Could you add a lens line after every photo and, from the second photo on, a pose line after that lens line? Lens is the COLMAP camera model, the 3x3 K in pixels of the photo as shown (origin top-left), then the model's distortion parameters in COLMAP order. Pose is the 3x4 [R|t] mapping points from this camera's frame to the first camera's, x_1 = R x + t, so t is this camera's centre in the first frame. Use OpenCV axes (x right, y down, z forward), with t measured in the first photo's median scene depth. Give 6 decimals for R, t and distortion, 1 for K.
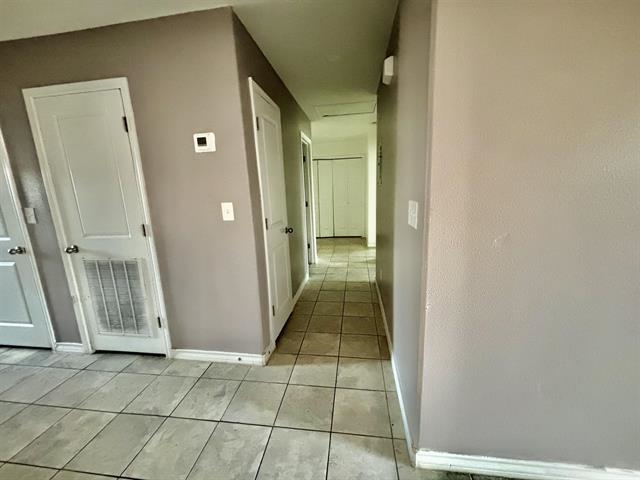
lens RADIAL K [[255.8, 0, 318.8], [0, 255.8, 241.9], [0, 0, 1]] dist [-0.002349, -0.000333]
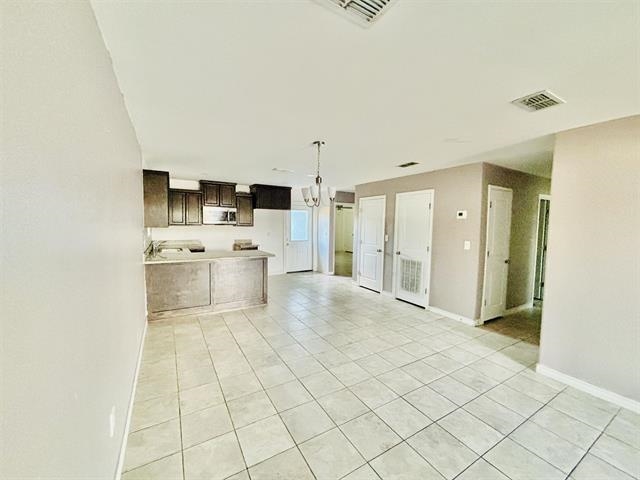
lens RADIAL K [[255.8, 0, 319.1], [0, 255.8, 240.3], [0, 0, 1]] dist [-0.002349, -0.000333]
pose [[0.612867, 0.101315, -0.783664, 0.492049], [-0.194418, 0.980593, -0.025271, 0.119953], [0.765896, 0.167846, 0.620670, -1.140797]]
